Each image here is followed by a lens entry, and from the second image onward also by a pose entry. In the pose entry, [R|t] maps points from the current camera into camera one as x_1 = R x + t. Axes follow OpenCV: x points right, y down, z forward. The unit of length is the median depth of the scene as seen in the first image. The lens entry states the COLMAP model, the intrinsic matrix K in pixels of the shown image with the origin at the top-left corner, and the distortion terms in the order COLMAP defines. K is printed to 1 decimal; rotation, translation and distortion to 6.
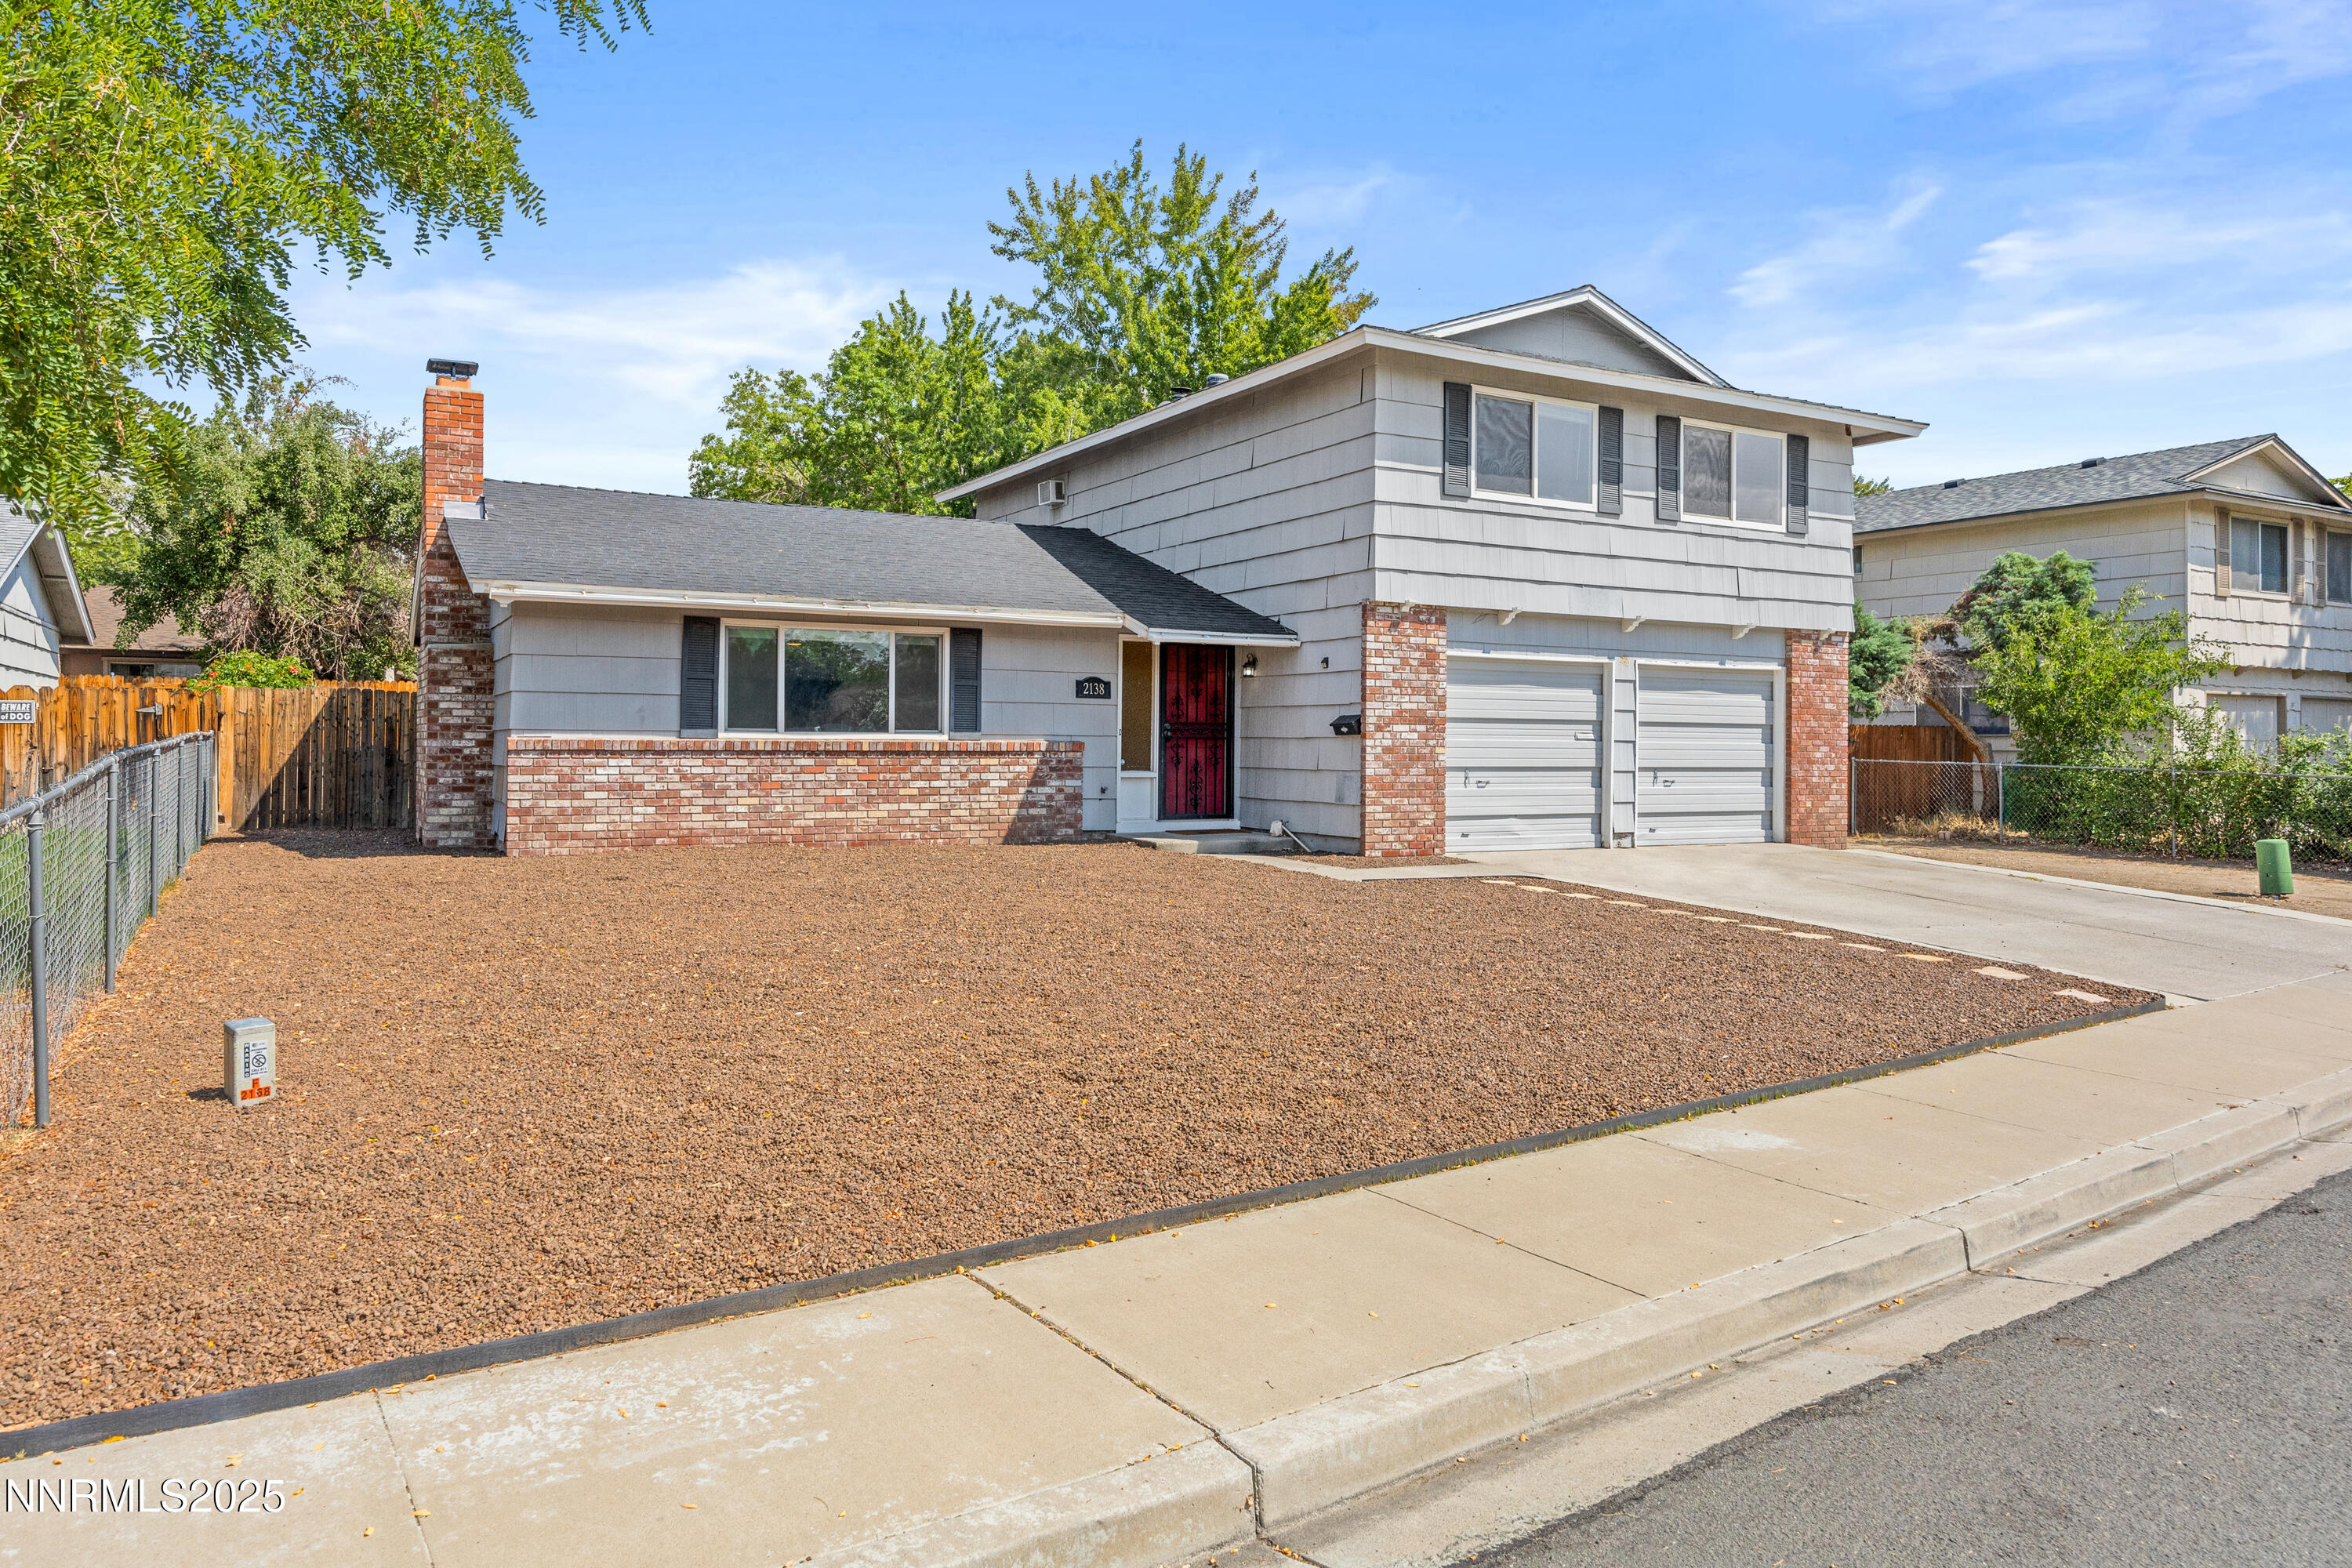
lens RADIAL K [[1589.1, 0, 1176.2], [0, 1589.1, 737.1], [0, 0, 1]] dist [-0.006754, -0.001140]
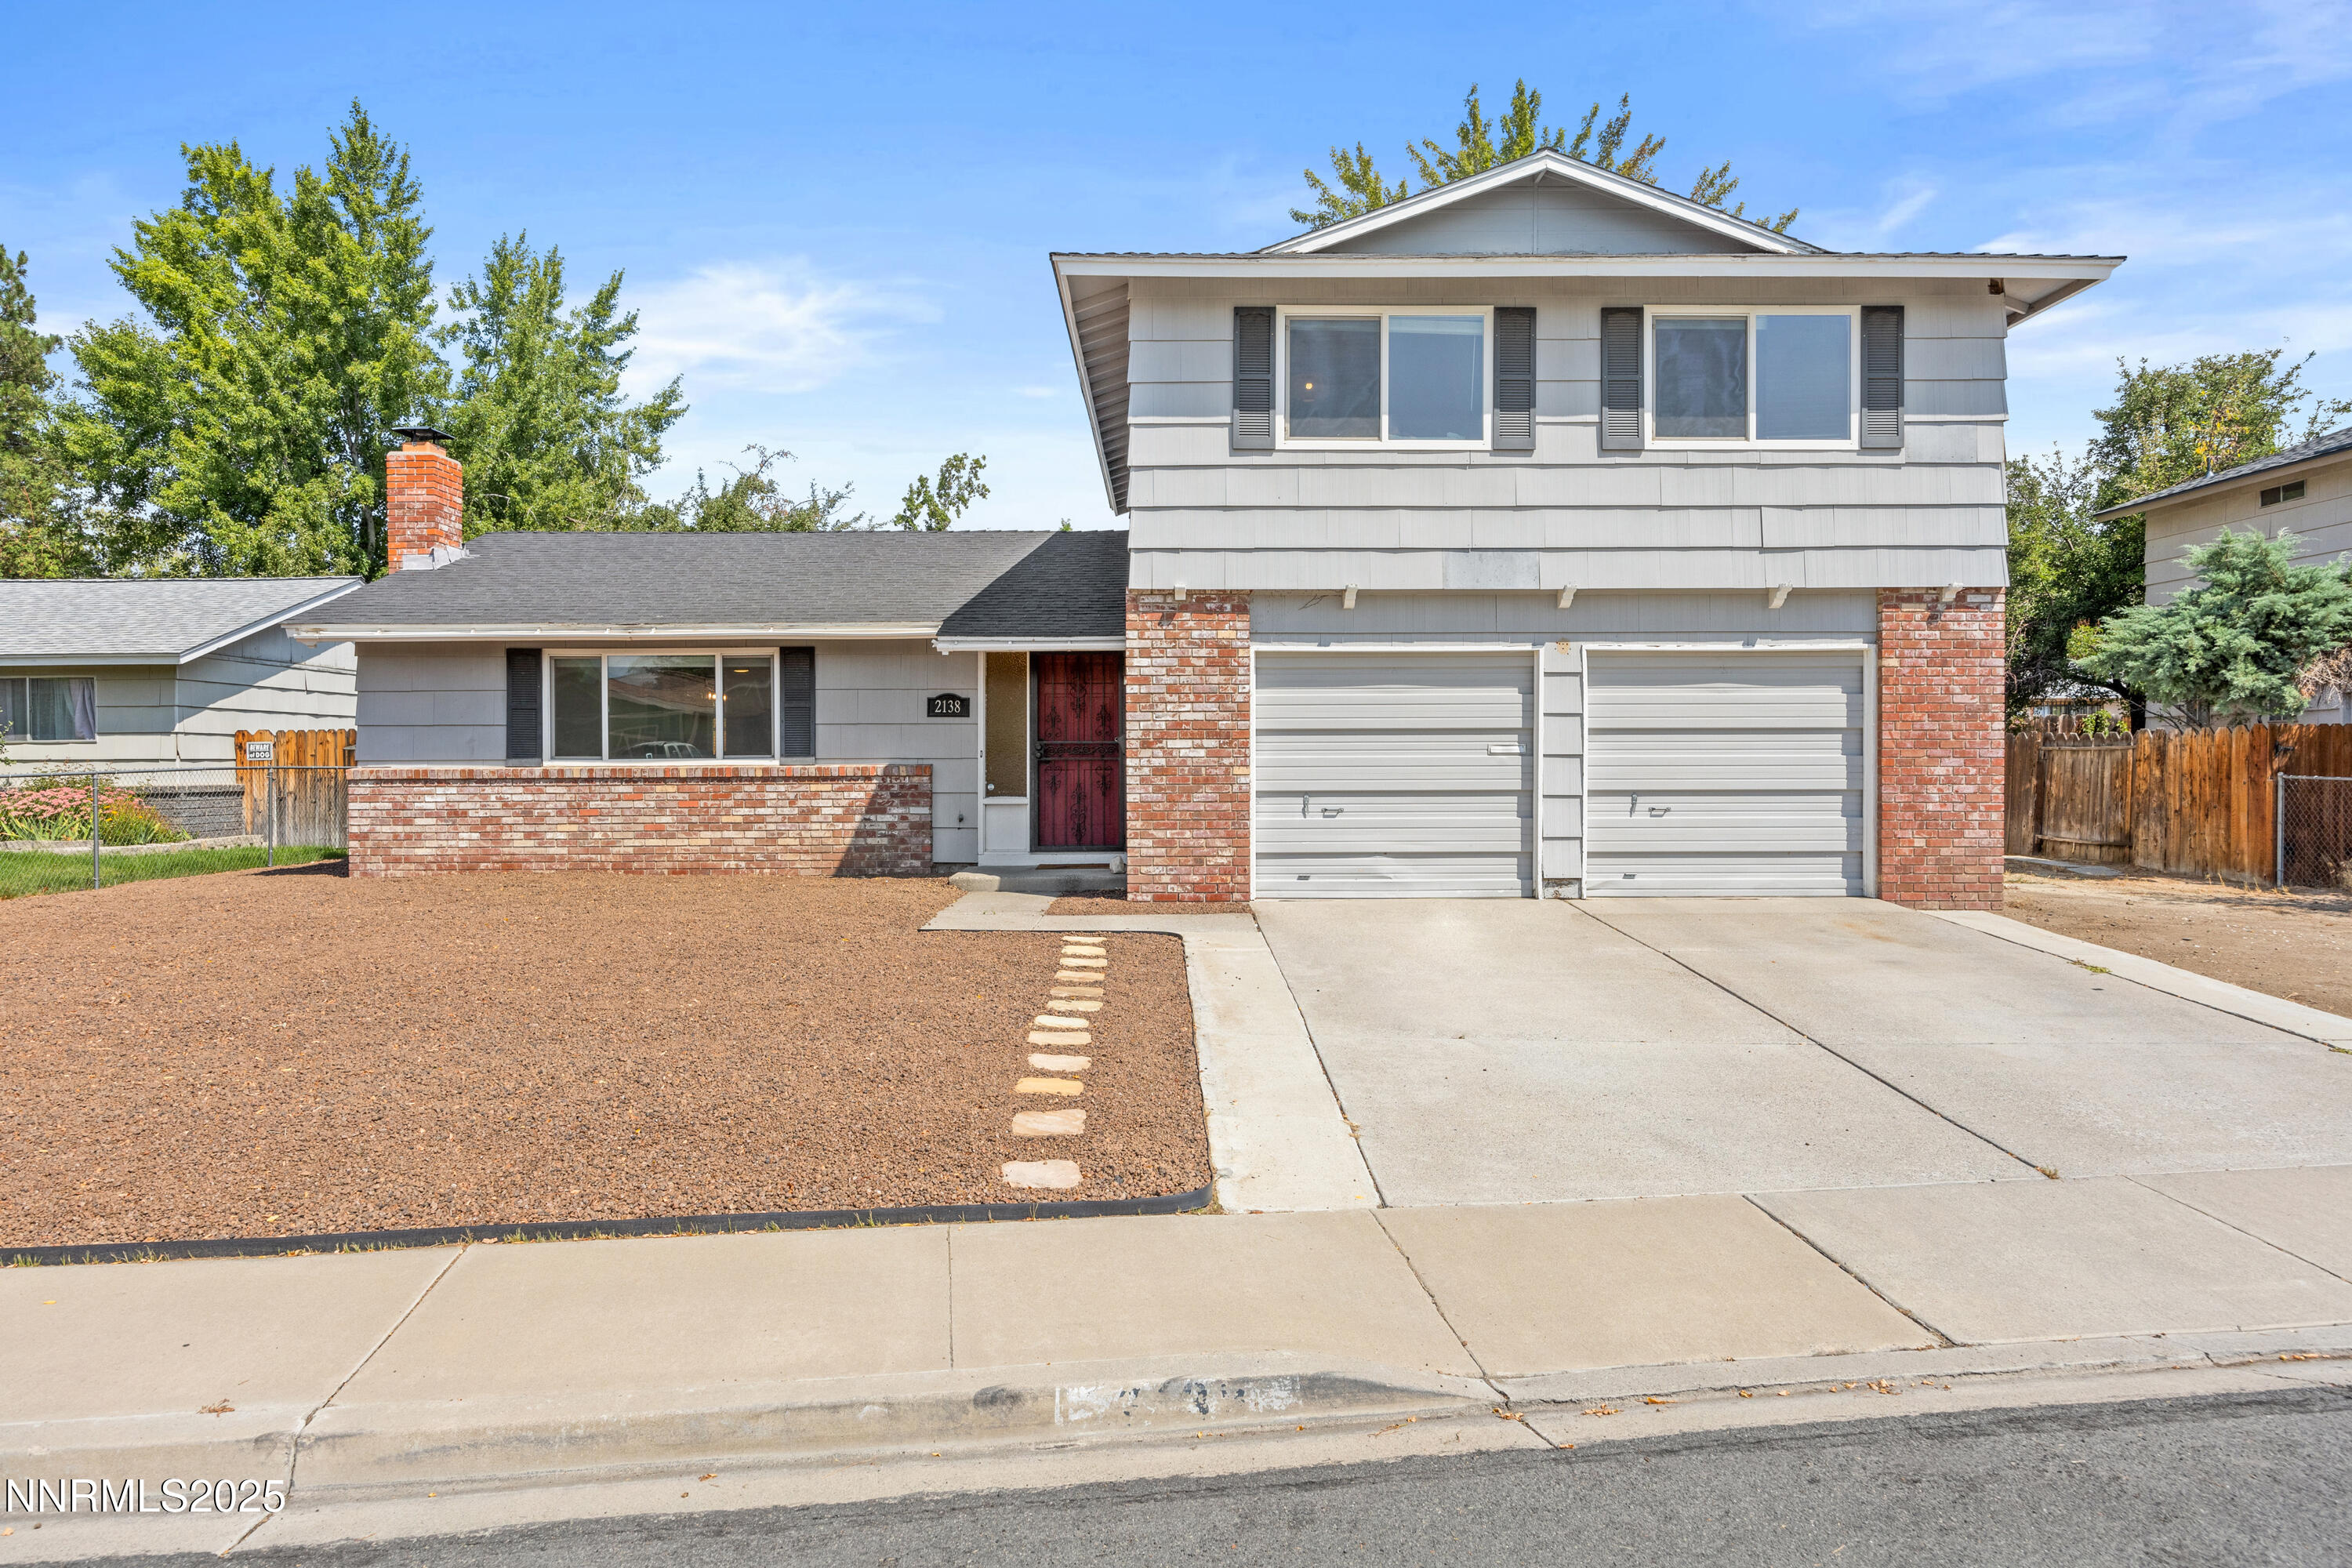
lens RADIAL K [[1568.7, 0, 1176.0], [0, 1568.7, 784.0], [0, 0, 1]] dist [-0.006140, -0.000176]
pose [[0.872150, -0.006320, -0.489199, 0.521048], [0.013465, 0.999848, 0.011088, 0.005844], [0.489054, -0.016257, 0.872102, 0.293679]]
